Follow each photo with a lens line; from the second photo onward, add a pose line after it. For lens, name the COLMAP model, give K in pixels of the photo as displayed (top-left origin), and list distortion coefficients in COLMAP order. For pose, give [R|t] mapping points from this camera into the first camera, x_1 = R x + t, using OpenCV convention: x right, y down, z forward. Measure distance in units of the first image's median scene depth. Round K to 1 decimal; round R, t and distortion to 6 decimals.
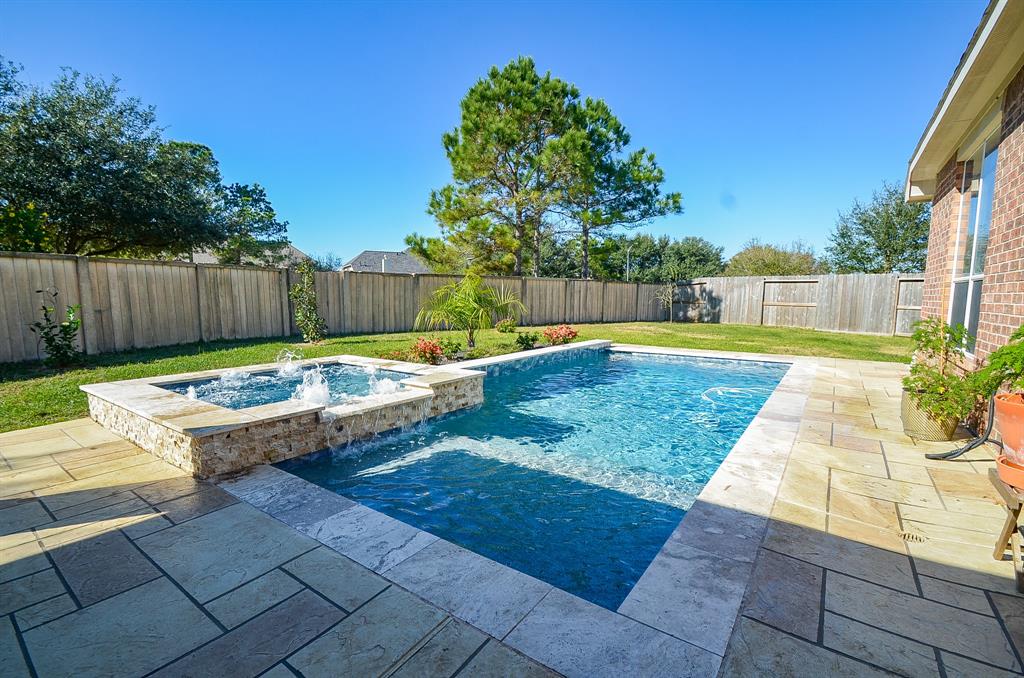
lens RADIAL K [[452.5, 0, 516.2], [0, 452.5, 346.2], [0, 0, 1]] dist [0.019033, -0.012614]
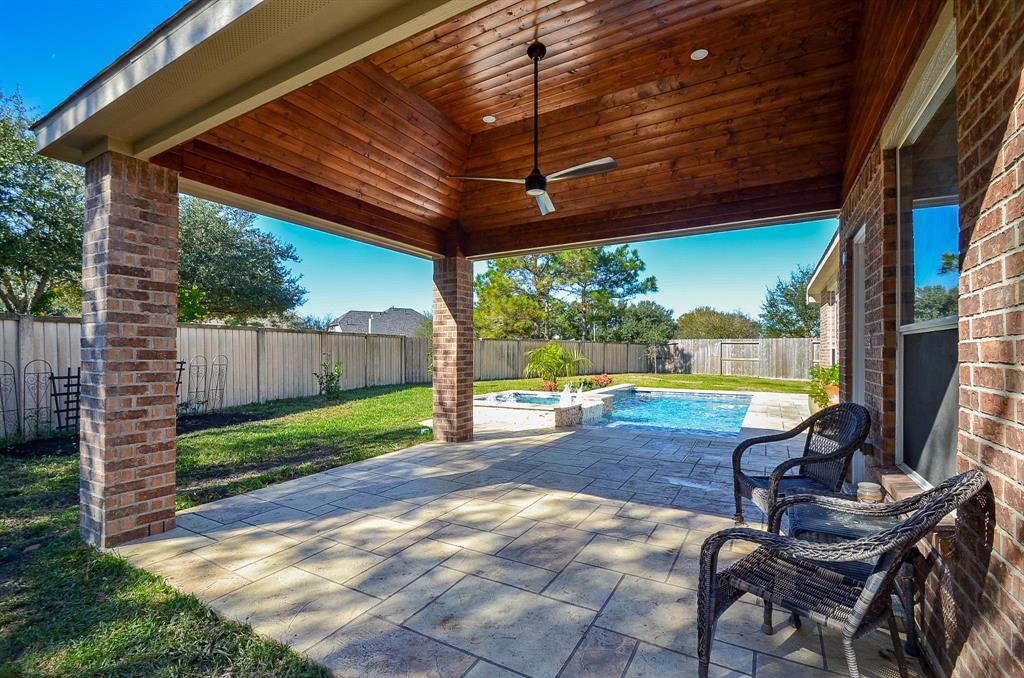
lens RADIAL K [[452.5, 0, 507.9], [0, 452.5, 348.6], [0, 0, 1]] dist [0.019033, -0.012614]
pose [[0.995820, -0.003021, 0.091286, -0.200447], [0.013613, 0.993198, -0.115640, 0.022186], [-0.090316, 0.116399, 0.989088, -0.267387]]
